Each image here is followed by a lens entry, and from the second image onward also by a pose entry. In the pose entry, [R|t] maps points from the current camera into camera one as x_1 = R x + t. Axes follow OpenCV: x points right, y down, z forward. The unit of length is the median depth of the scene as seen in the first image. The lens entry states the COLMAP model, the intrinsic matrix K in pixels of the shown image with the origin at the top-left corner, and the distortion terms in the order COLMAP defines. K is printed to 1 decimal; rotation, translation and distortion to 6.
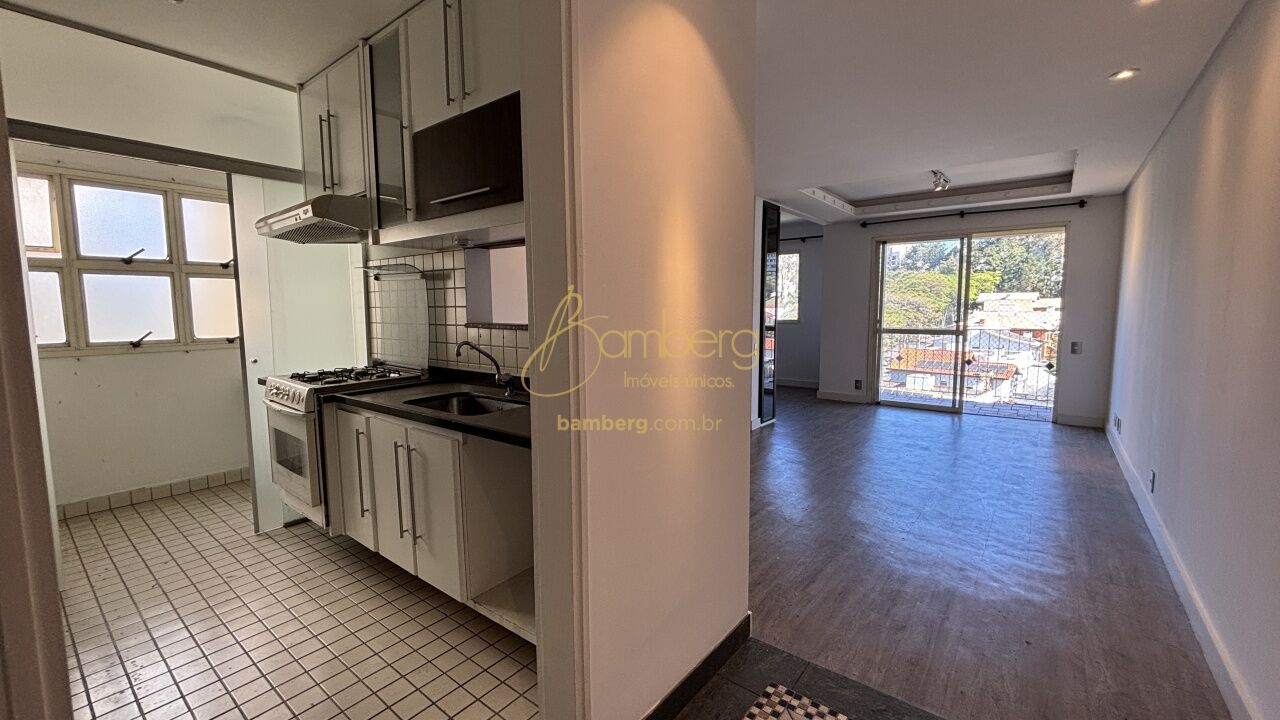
lens RADIAL K [[512.9, 0, 645.0], [0, 512.9, 354.5], [0, 0, 1]] dist [0.001391, 0.001144]
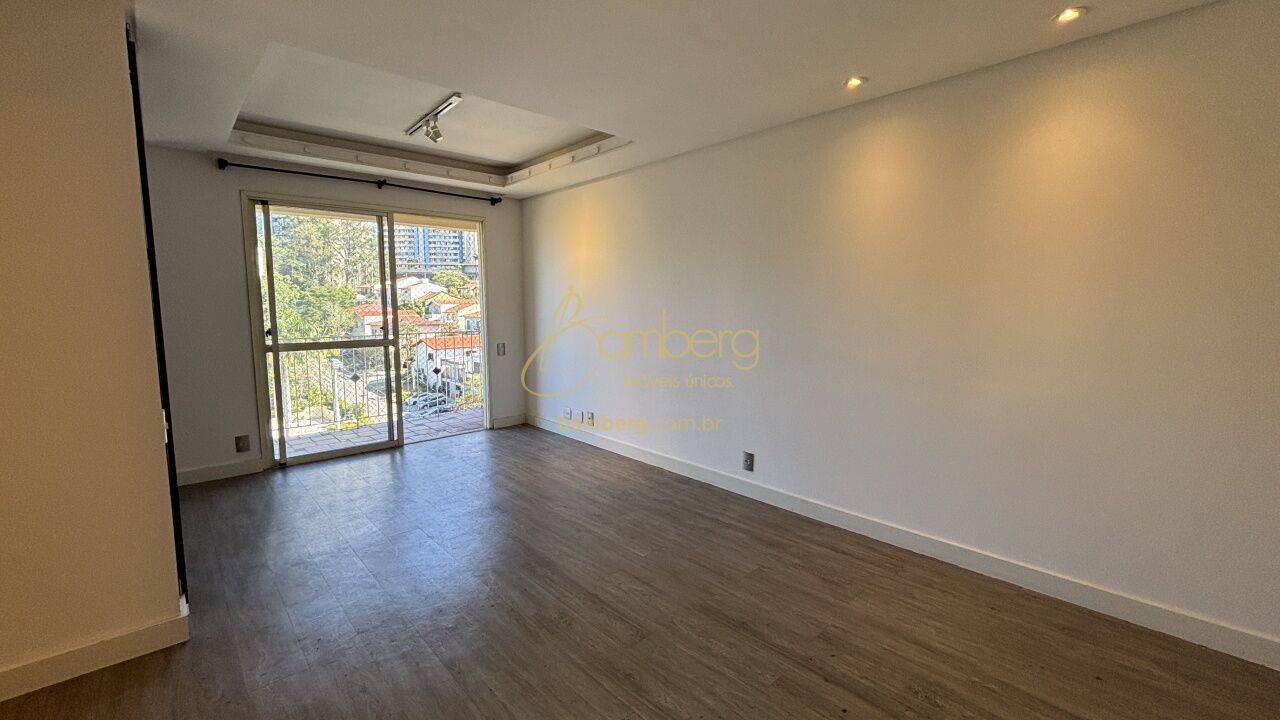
lens RADIAL K [[512.9, 0, 632.5], [0, 512.9, 354.6], [0, 0, 1]] dist [0.001391, 0.001144]
pose [[0.183791, -0.089397, 0.978892, -0.064796], [0.098810, 0.992492, 0.072087, -0.042602], [-0.977986, 0.083475, 0.191244, 0.491422]]
